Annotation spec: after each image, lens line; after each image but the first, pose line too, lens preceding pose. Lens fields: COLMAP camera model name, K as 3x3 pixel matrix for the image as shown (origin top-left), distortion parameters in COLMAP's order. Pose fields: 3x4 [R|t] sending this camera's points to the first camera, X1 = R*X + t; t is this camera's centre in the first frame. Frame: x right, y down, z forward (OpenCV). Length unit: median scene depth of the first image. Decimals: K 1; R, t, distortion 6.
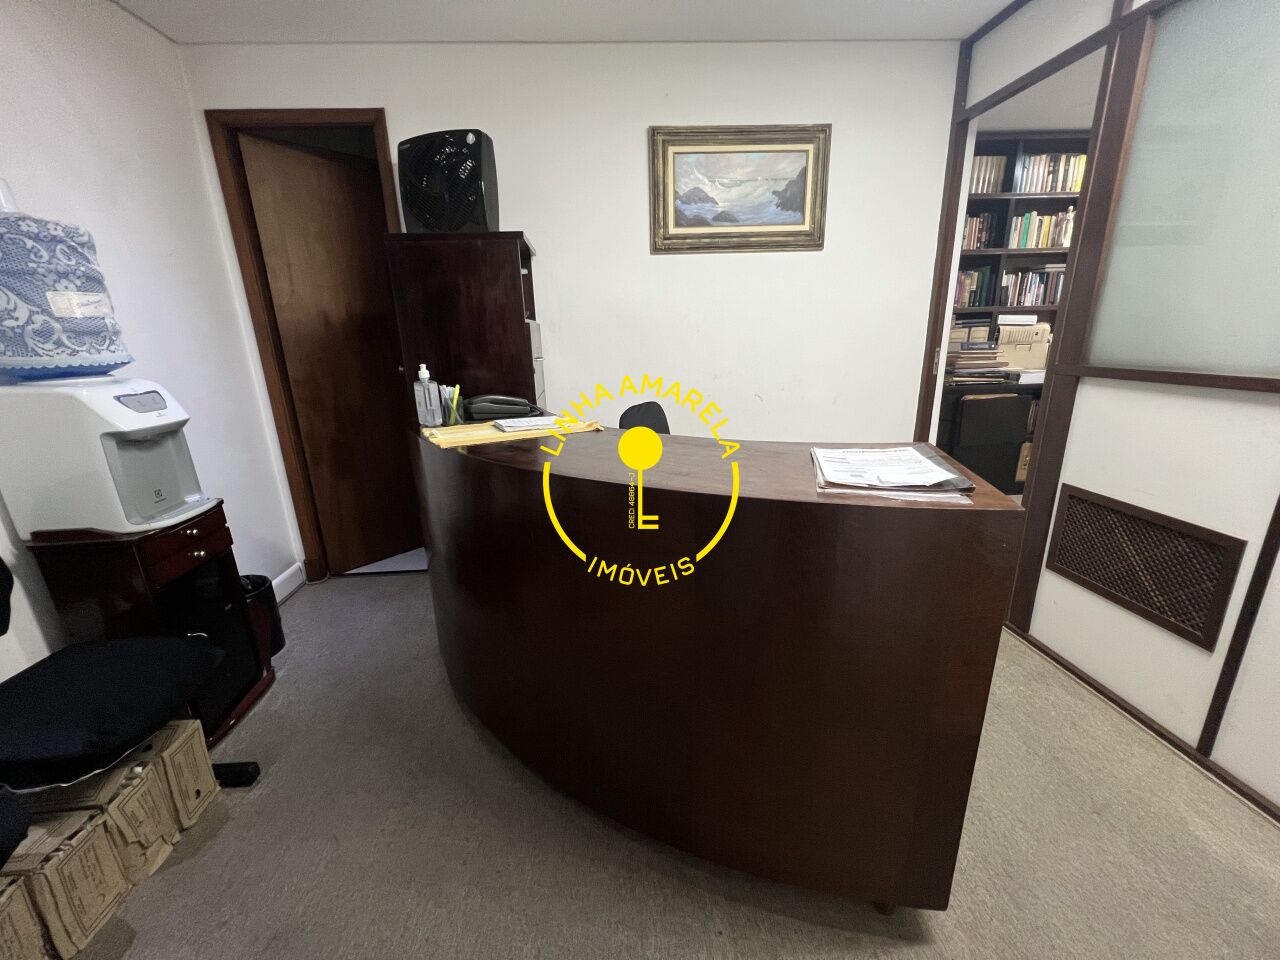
lens RADIAL K [[509.7, 0, 638.1], [0, 509.7, 479.3], [0, 0, 1]] dist [-0.001707, 0.000021]
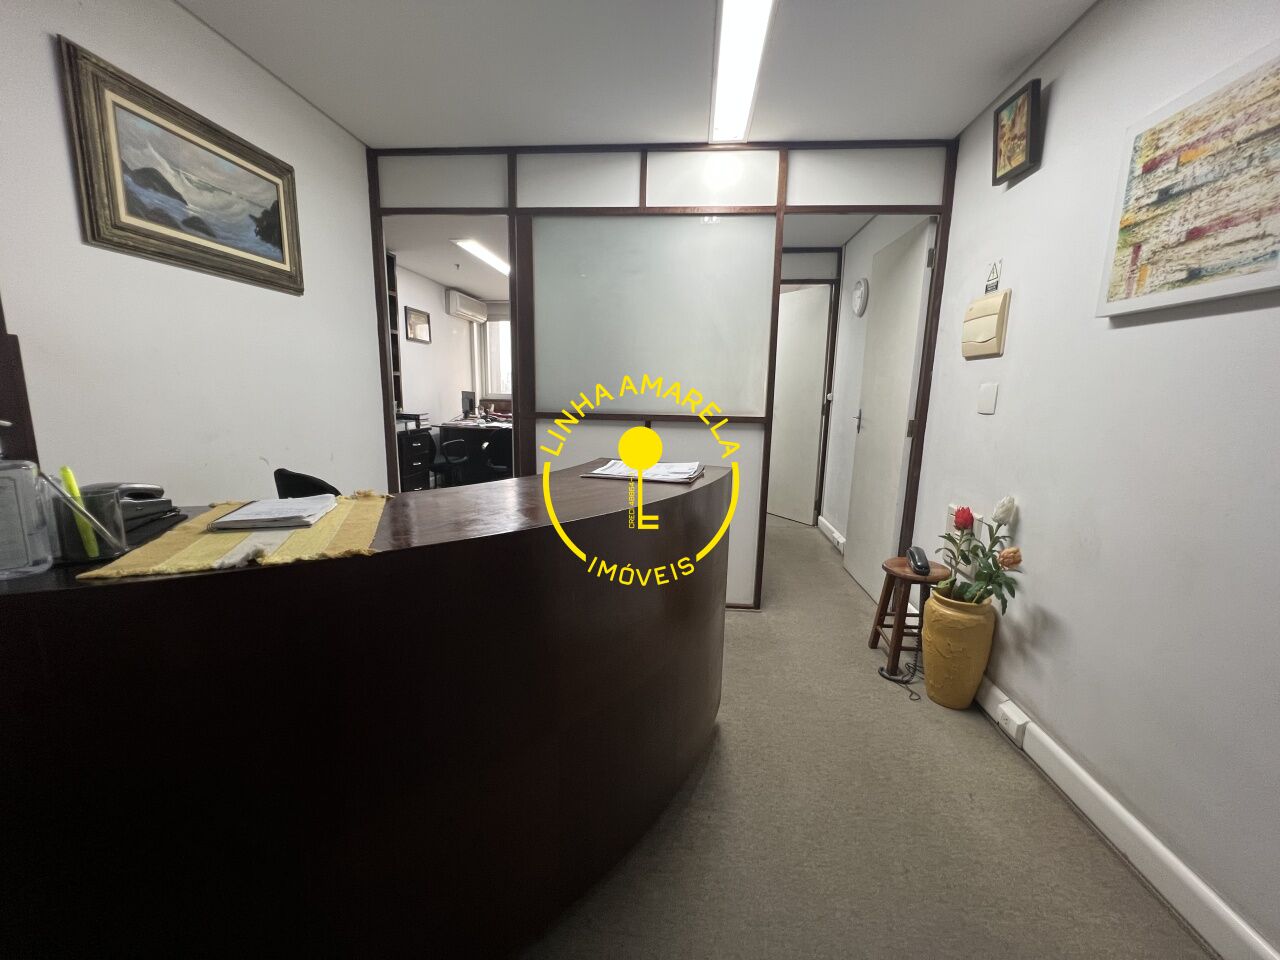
lens RADIAL K [[515.3, 0, 640.1], [0, 515.3, 477.6], [0, 0, 1]] dist [0.000942, -0.000073]
pose [[0.154958, -0.133672, 0.978836, -0.518710], [0.254384, 0.962793, 0.091210, -0.068526], [-0.954608, 0.234866, 0.183197, 0.342635]]
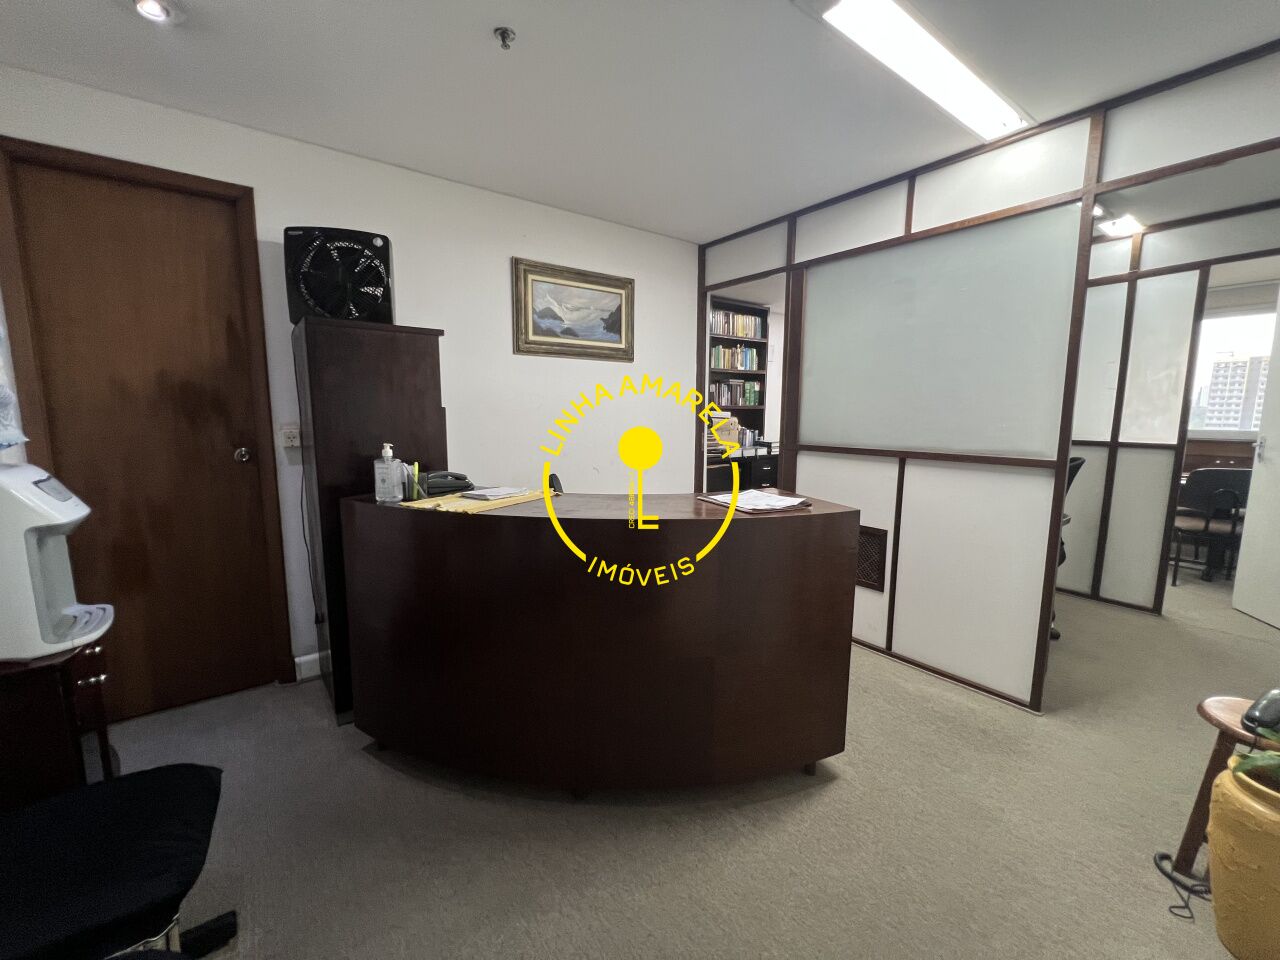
lens RADIAL K [[515.3, 0, 639.3], [0, 515.3, 479.5], [0, 0, 1]] dist [0.000942, -0.000073]
pose [[0.838516, -0.038895, 0.543487, -0.406730], [0.124277, 0.984810, -0.121261, 0.030433], [-0.530515, 0.169222, 0.830613, -0.109120]]
